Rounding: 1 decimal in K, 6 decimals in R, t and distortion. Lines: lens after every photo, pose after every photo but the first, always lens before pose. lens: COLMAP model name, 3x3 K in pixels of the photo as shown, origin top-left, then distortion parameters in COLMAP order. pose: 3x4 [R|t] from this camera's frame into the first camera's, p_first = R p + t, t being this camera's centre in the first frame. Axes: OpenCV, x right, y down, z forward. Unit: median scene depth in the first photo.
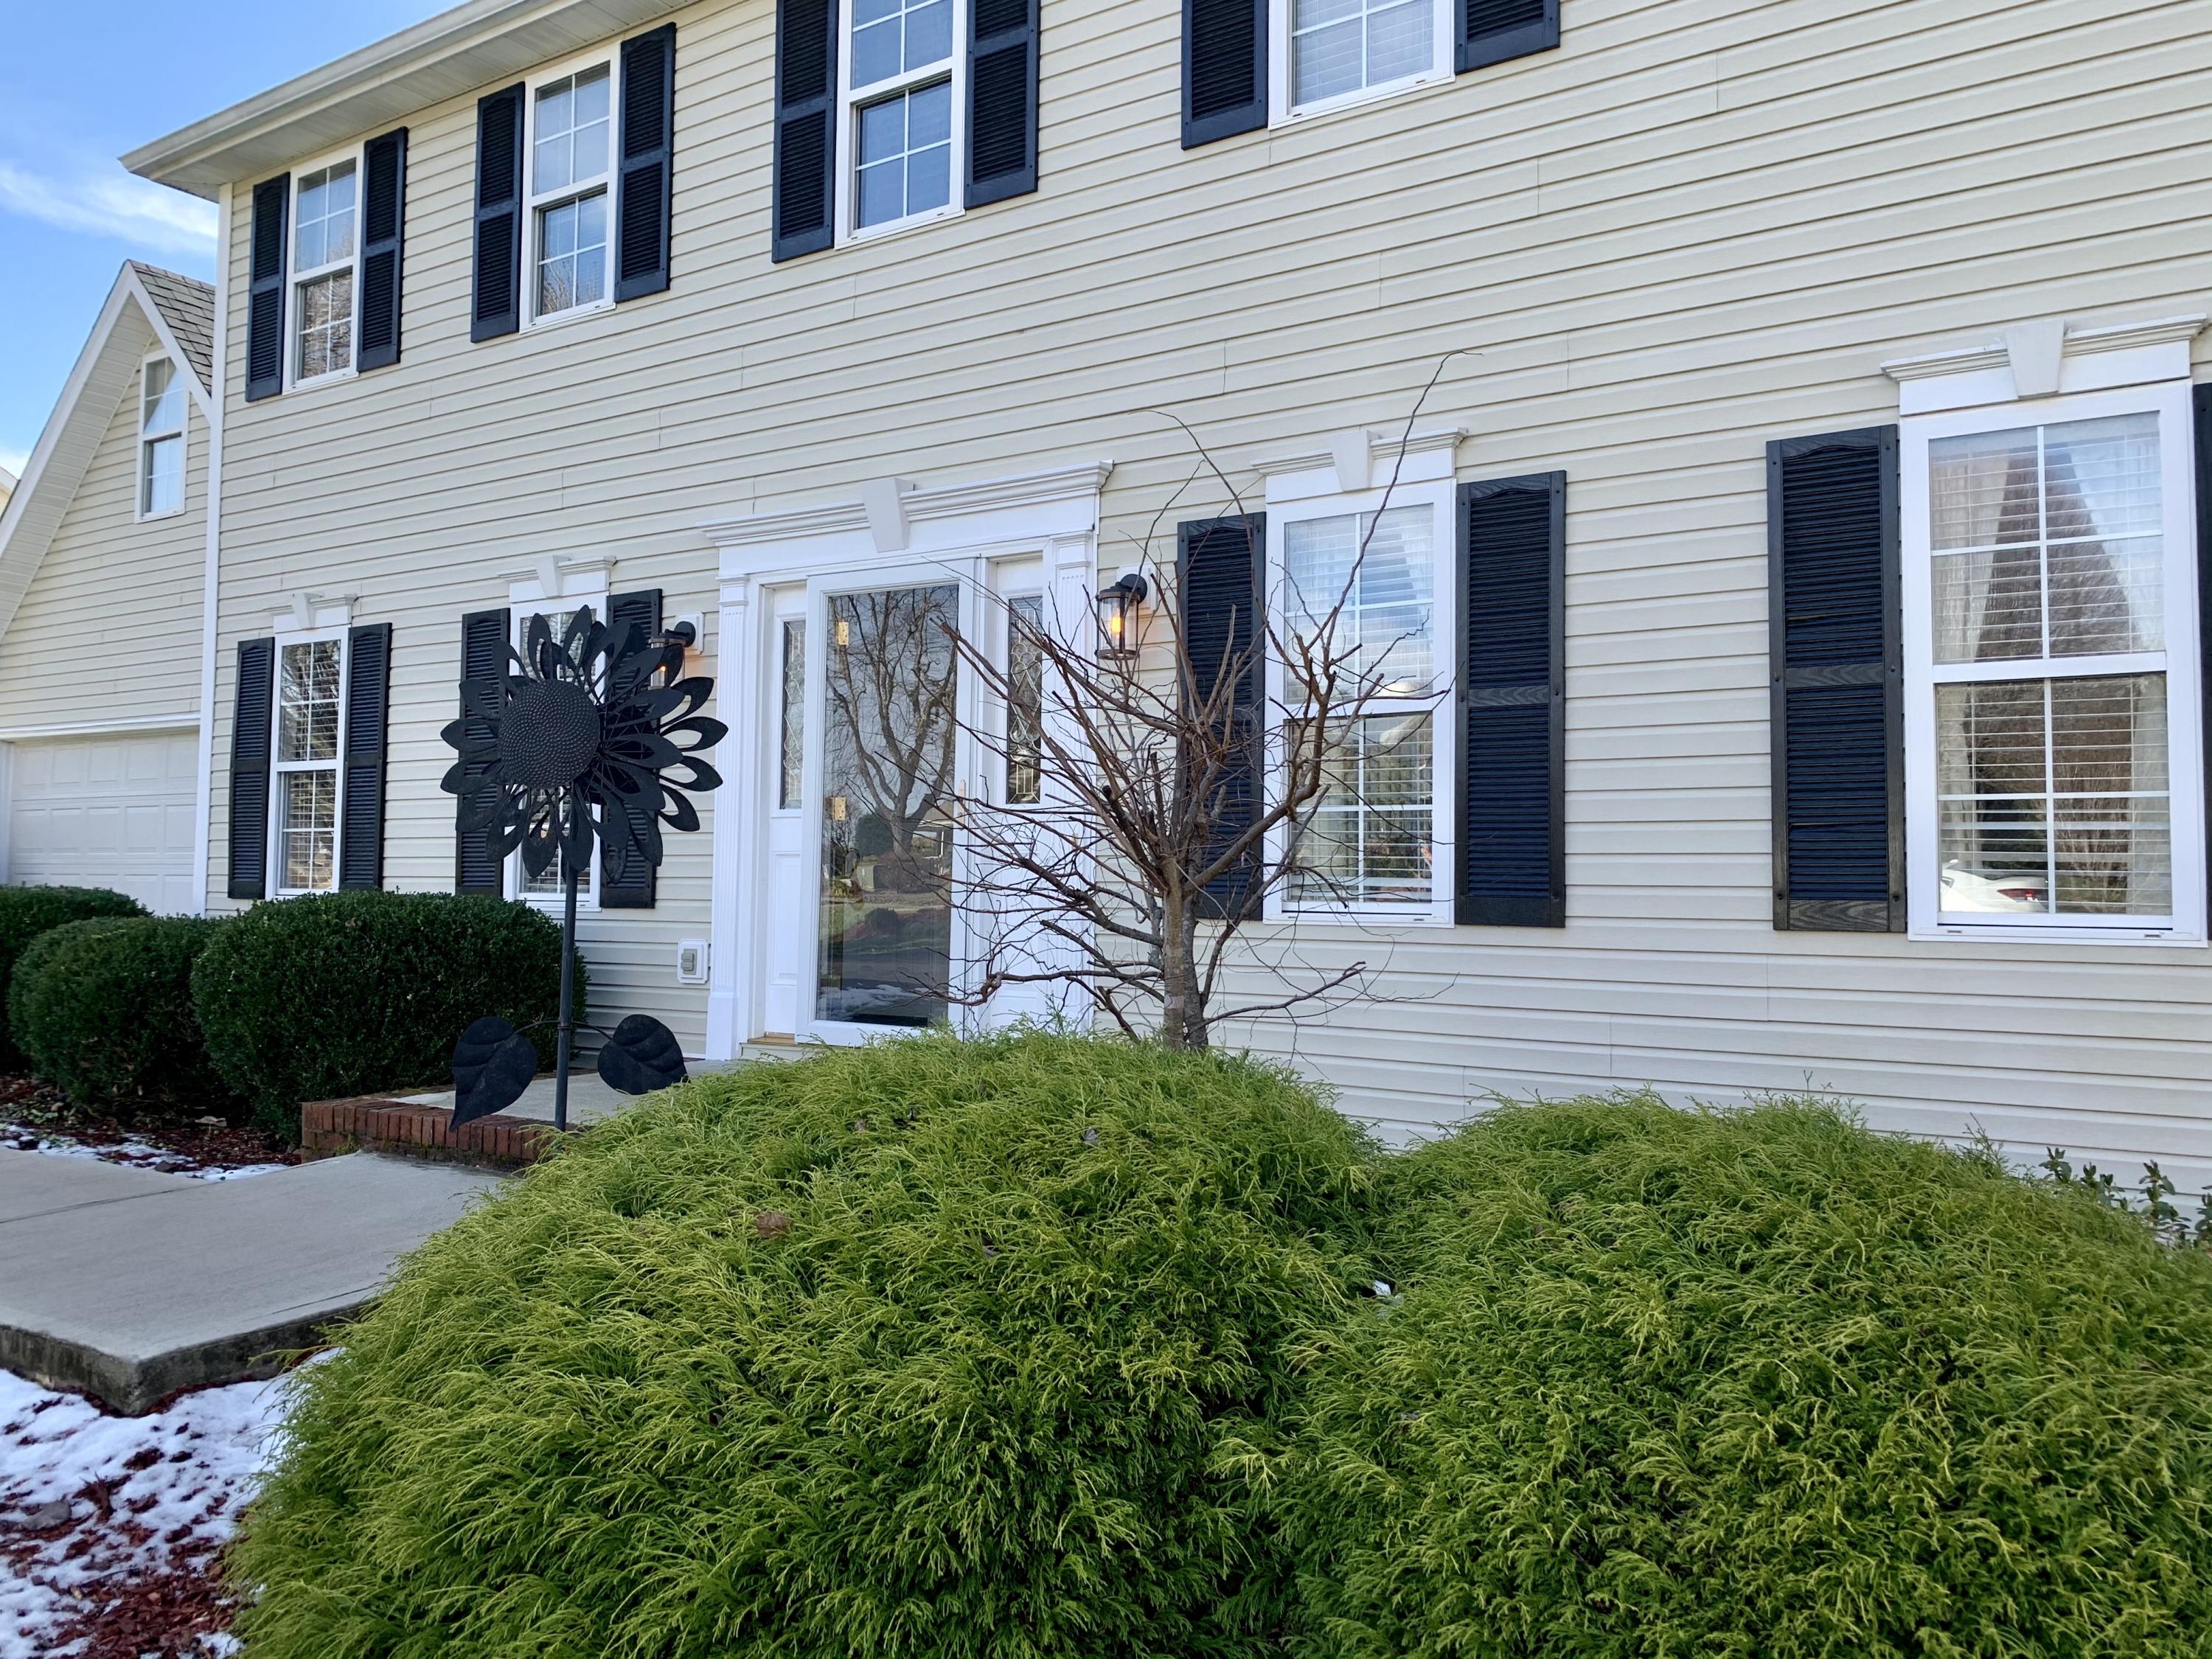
lens RADIAL K [[1678.9, 0, 1102.9], [0, 1678.9, 810.6], [0, 0, 1]] dist [0.038302, -0.037045]
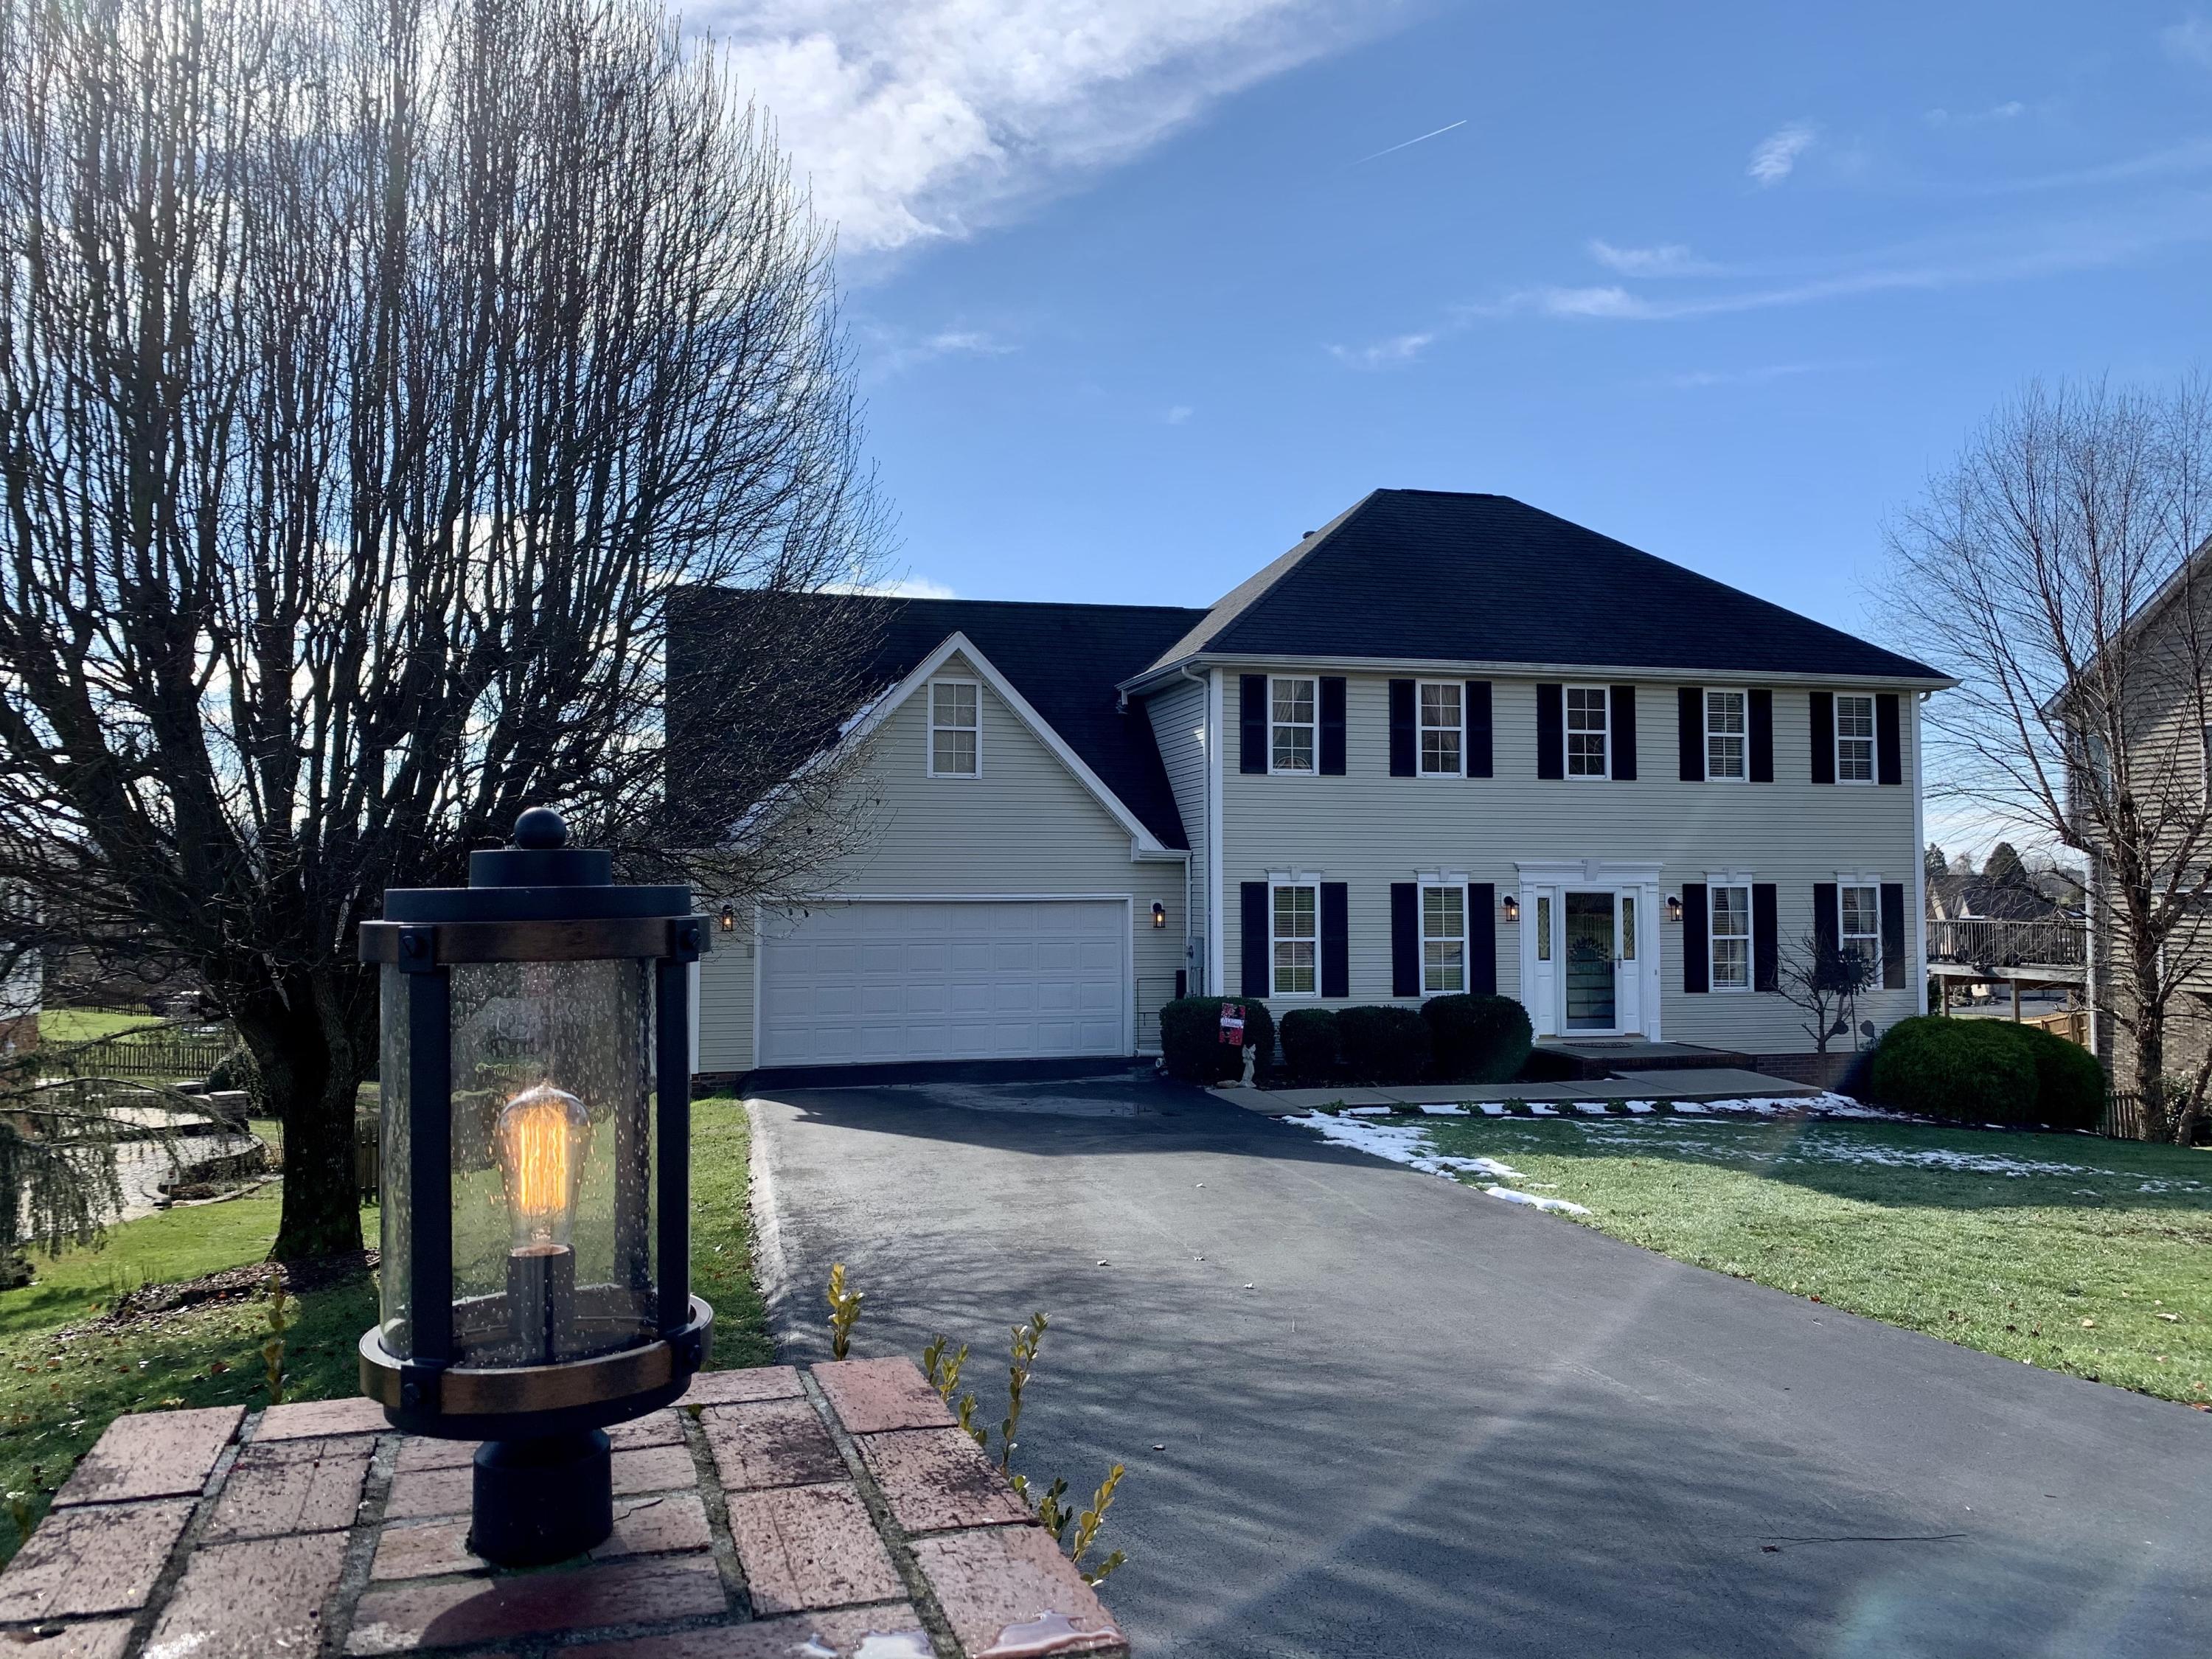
lens RADIAL K [[1678.9, 0, 1108.3], [0, 1678.9, 820.0], [0, 0, 1]] dist [0.038302, -0.037045]
pose [[0.661498, 0.029777, 0.749355, -3.010276], [-0.023655, 0.999543, -0.018837, -0.179774], [-0.749573, -0.005265, 0.661900, -0.416987]]
